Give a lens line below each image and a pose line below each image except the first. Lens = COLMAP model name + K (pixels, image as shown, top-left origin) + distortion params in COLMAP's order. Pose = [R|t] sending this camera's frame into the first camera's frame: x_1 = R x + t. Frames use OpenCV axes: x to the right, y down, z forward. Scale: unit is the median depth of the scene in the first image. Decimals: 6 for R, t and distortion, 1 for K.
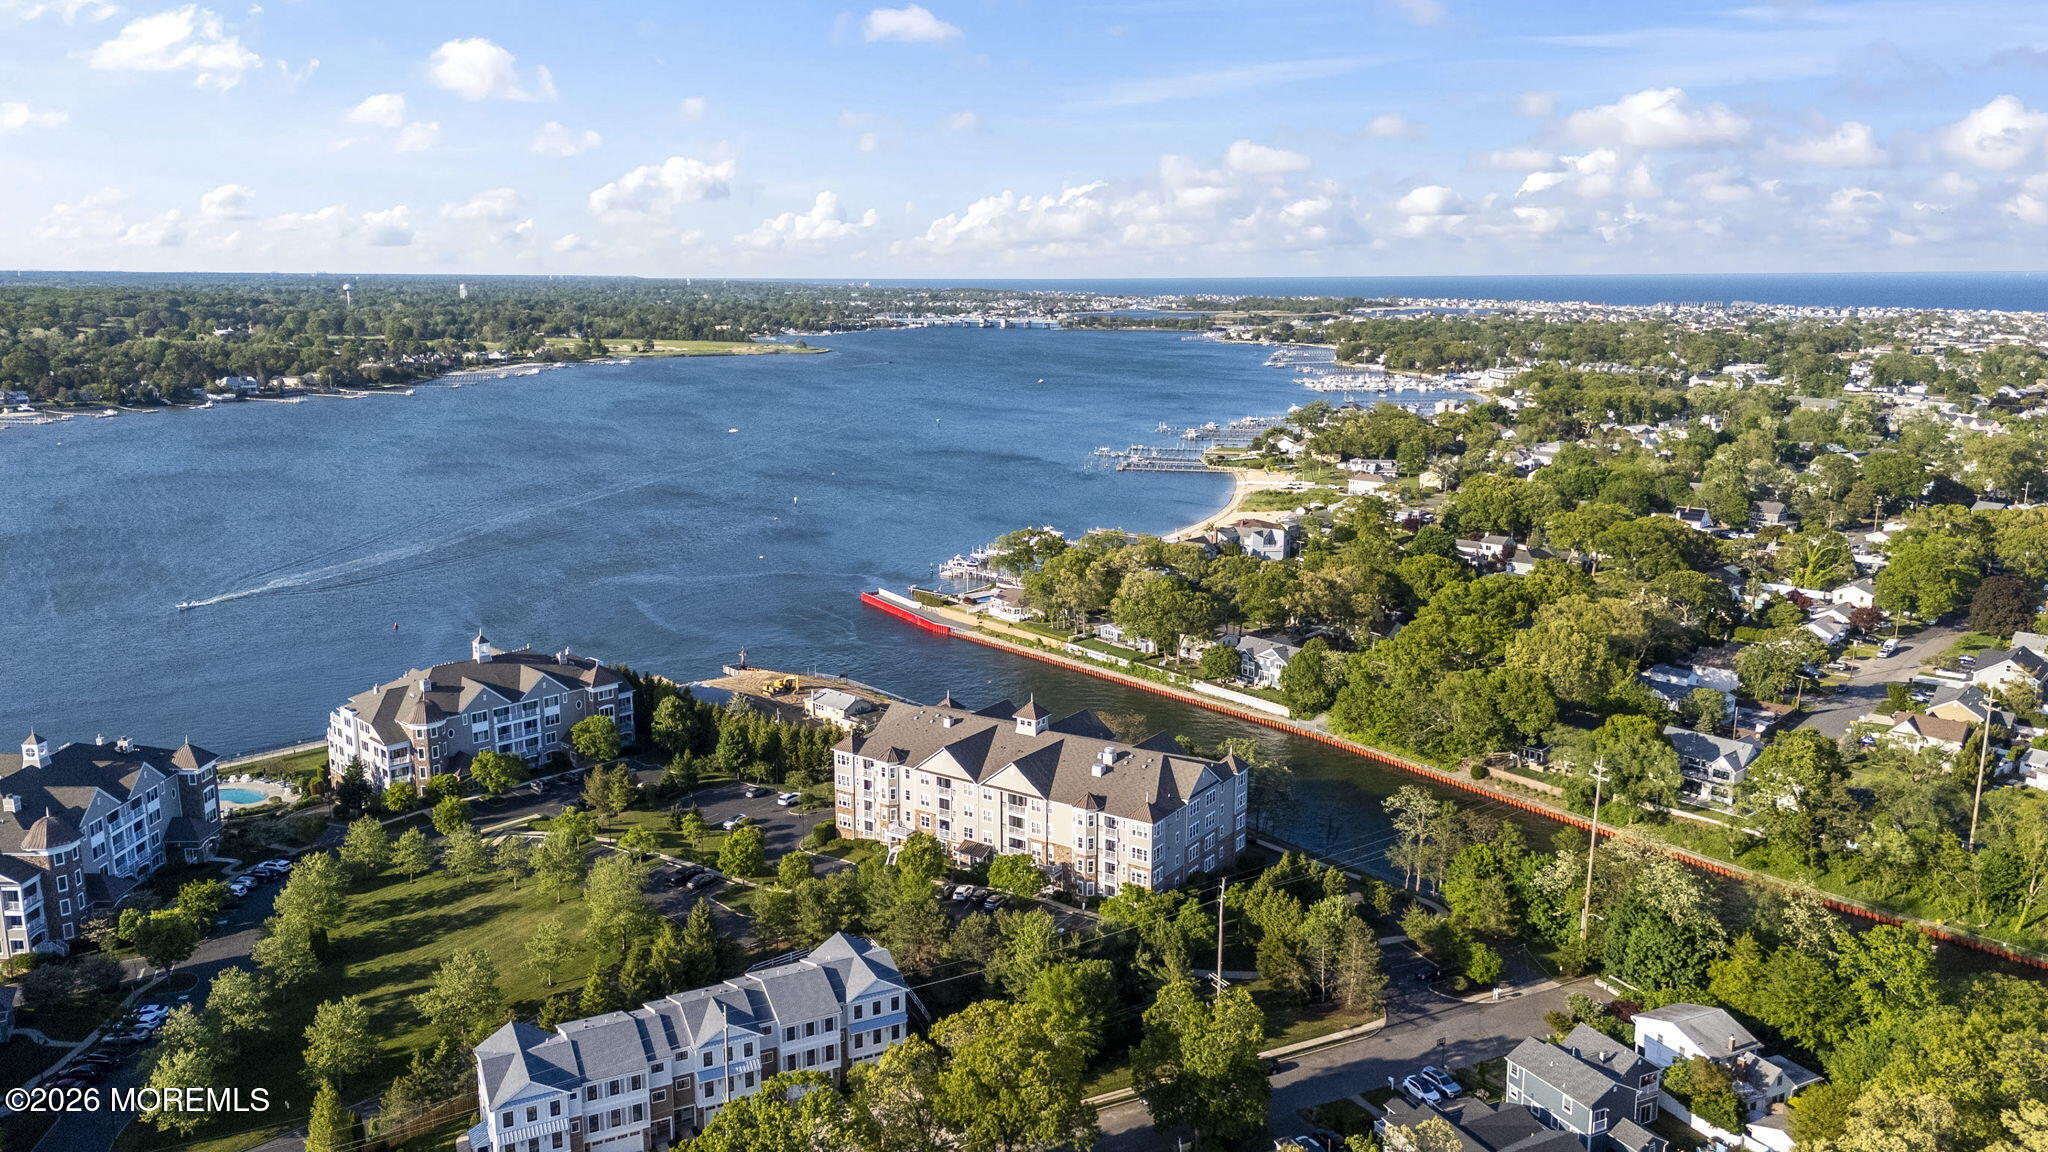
lens RADIAL K [[1520.2, 0, 1035.4], [0, 1520.2, 572.7], [0, 0, 1]] dist [0.078293, -0.078270]
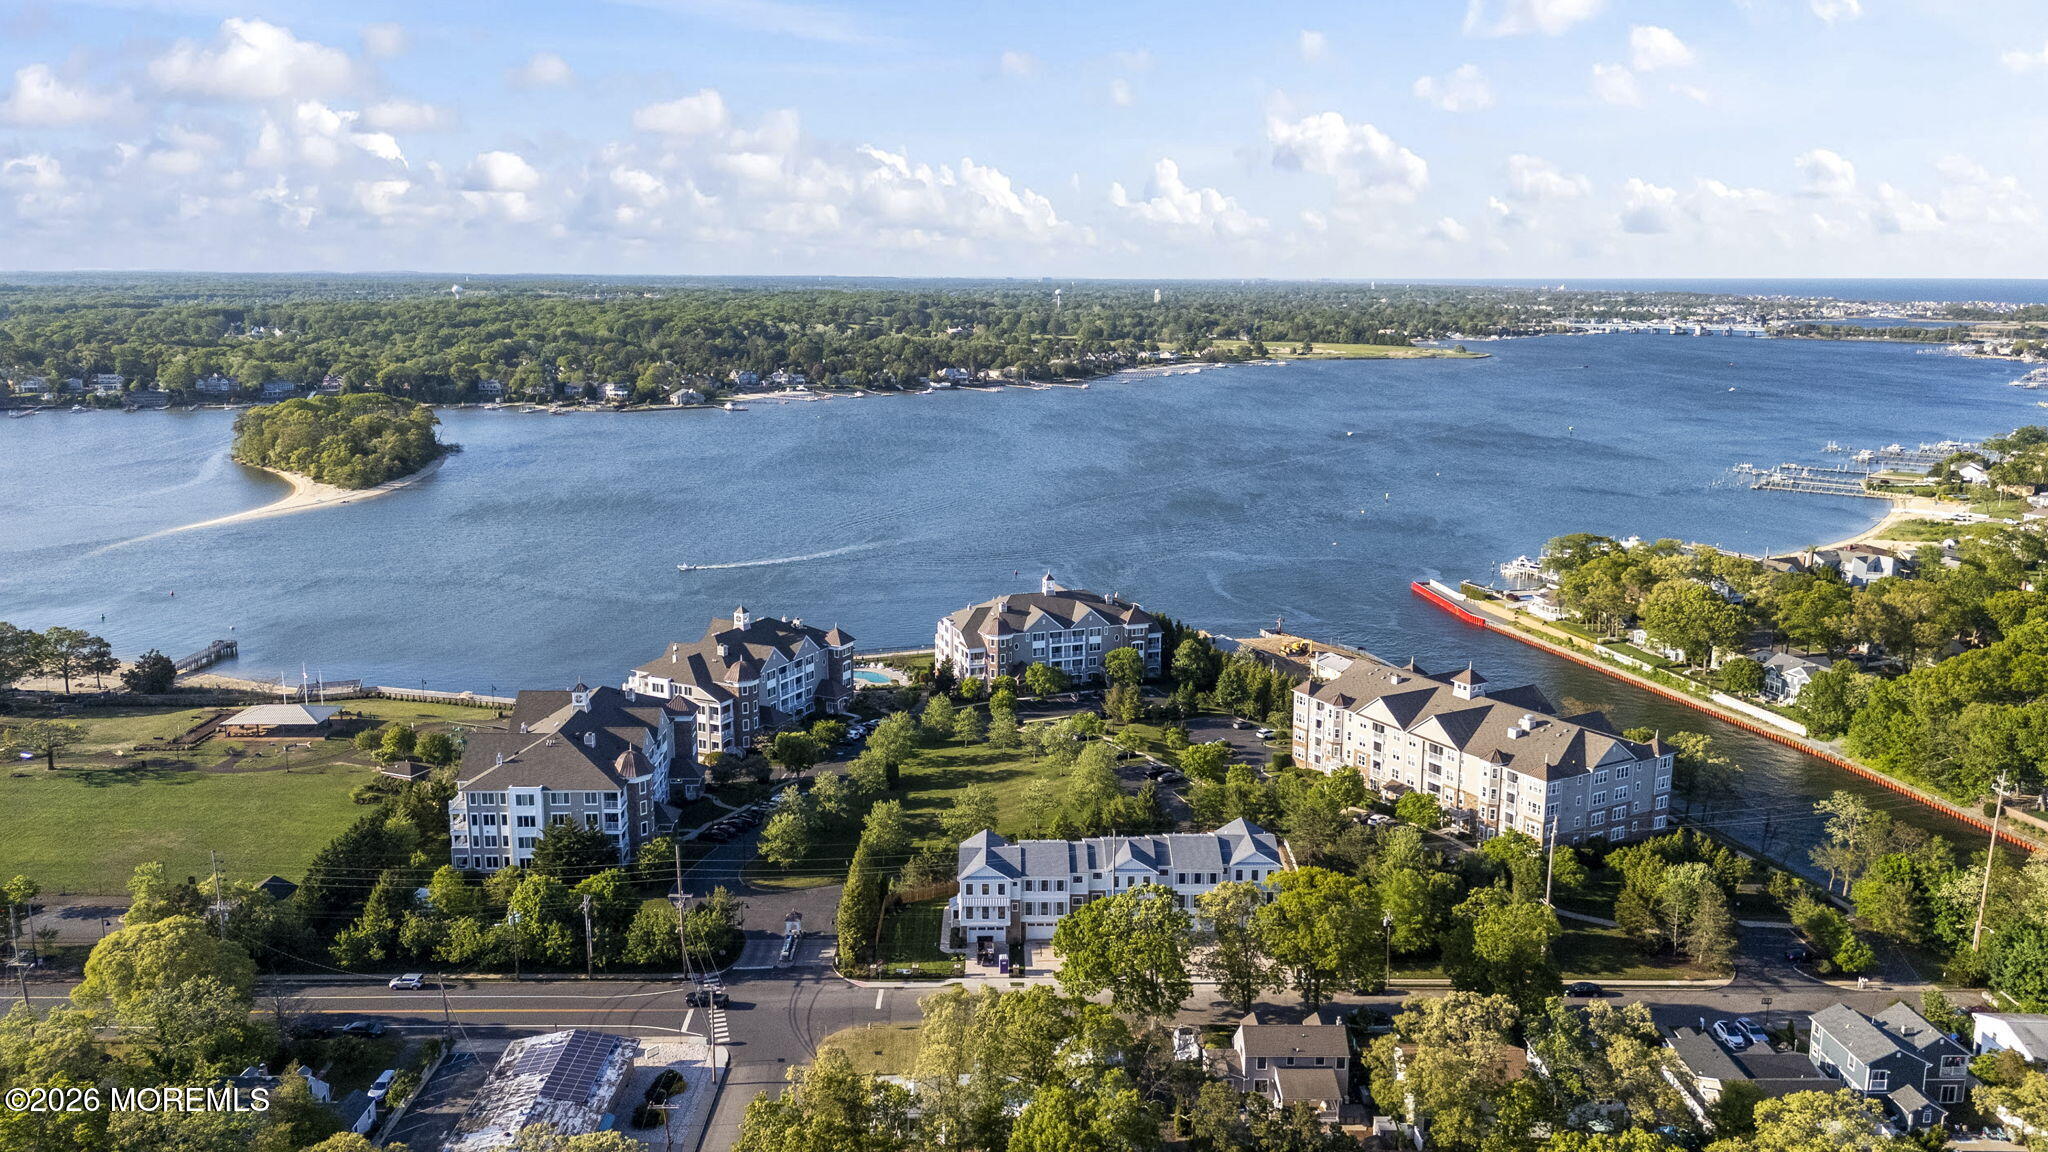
lens RADIAL K [[1520.2, 0, 1016.1], [0, 1520.2, 576.6], [0, 0, 1]] dist [0.078293, -0.078270]
pose [[0.901146, 0.087973, -0.424495, 0.141807], [-0.088000, 0.995928, 0.019585, 0.020879], [0.424490, 0.019706, 0.905218, -0.135041]]
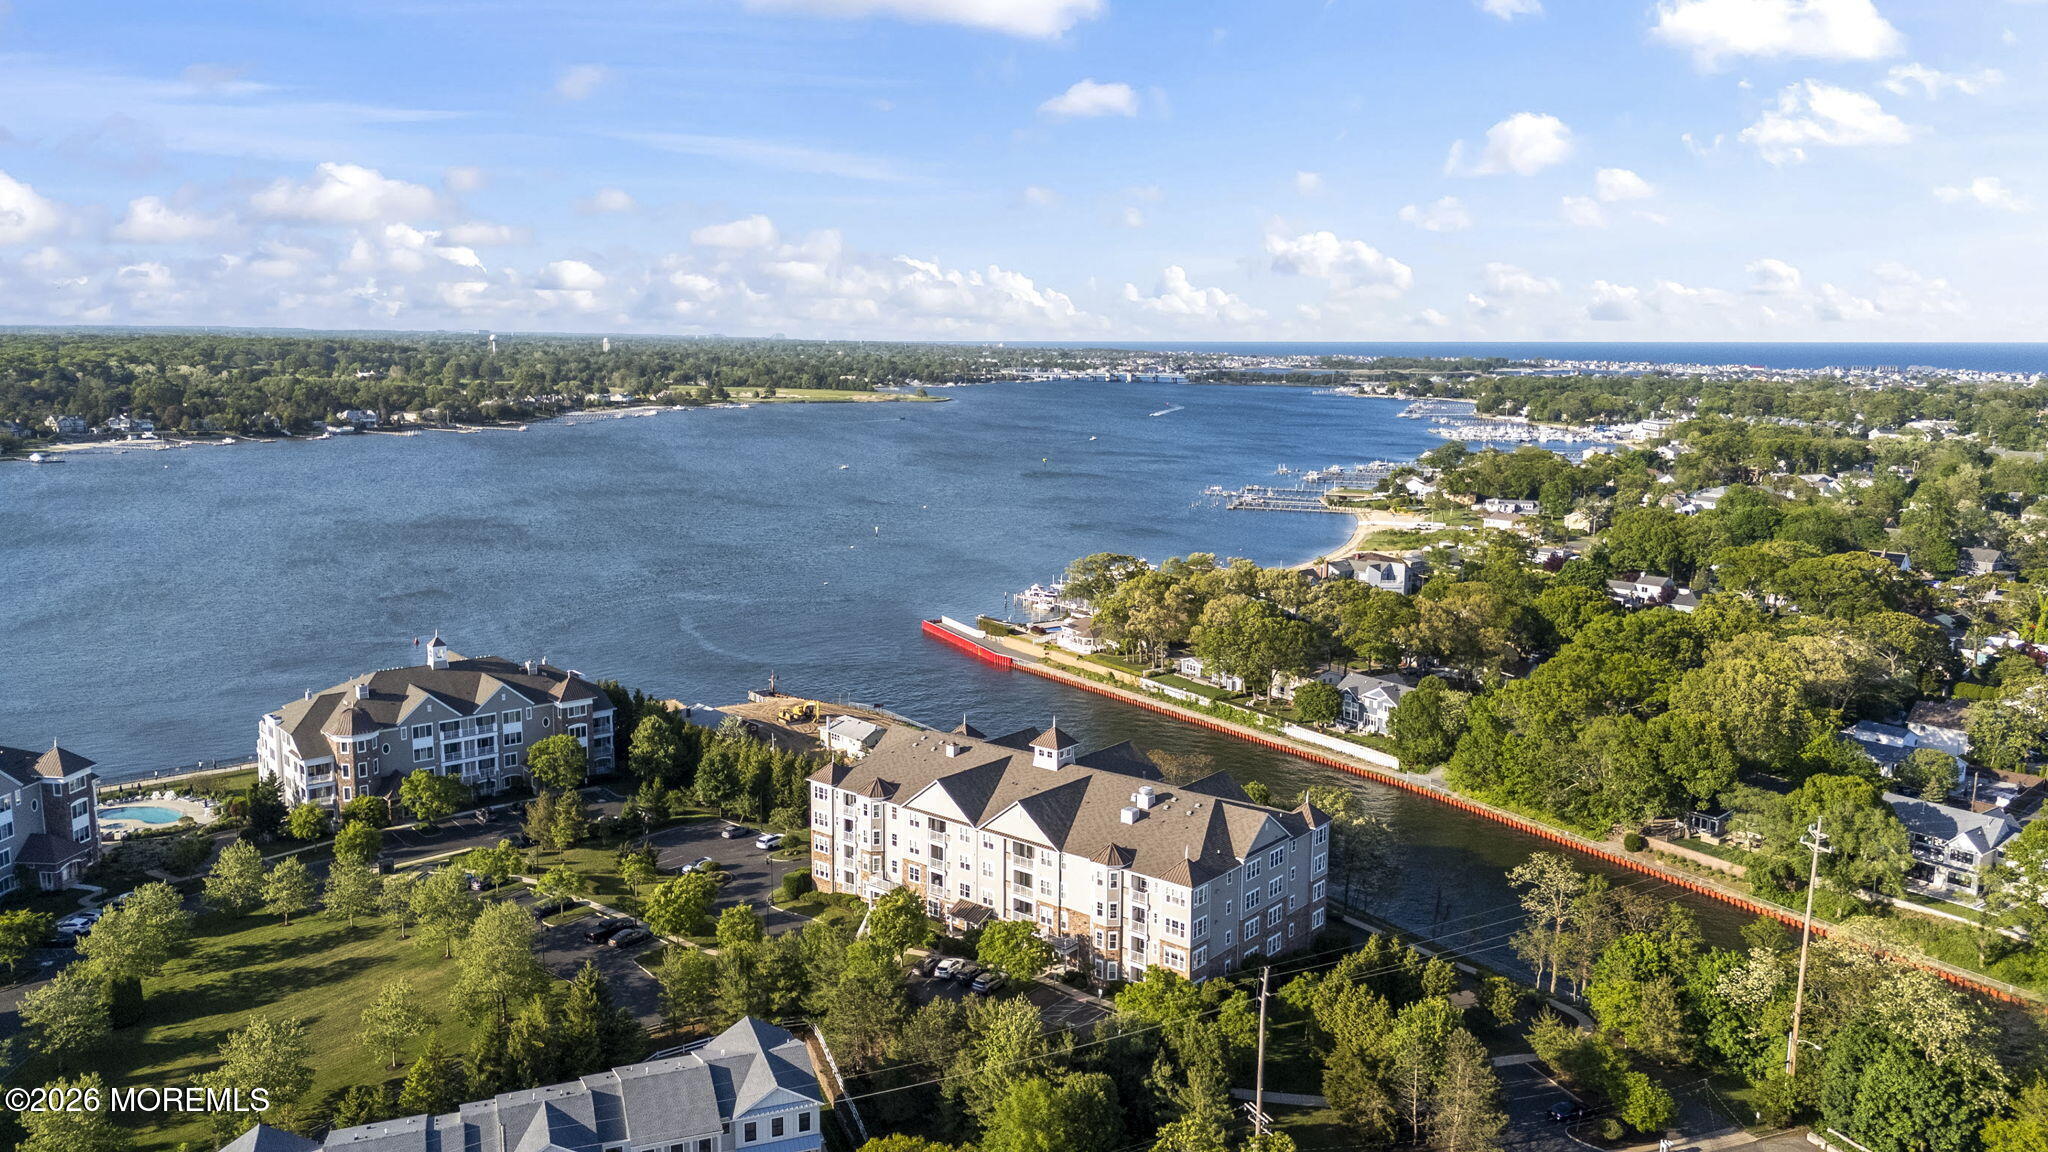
lens RADIAL K [[1520.2, 0, 1025.4], [0, 1520.2, 572.9], [0, 0, 1]] dist [0.078293, -0.078270]
pose [[0.995520, 0.021546, -0.092064, 0.045473], [-0.025279, 0.998897, -0.039577, 0.030467], [0.091109, 0.041727, 0.994966, 0.173134]]
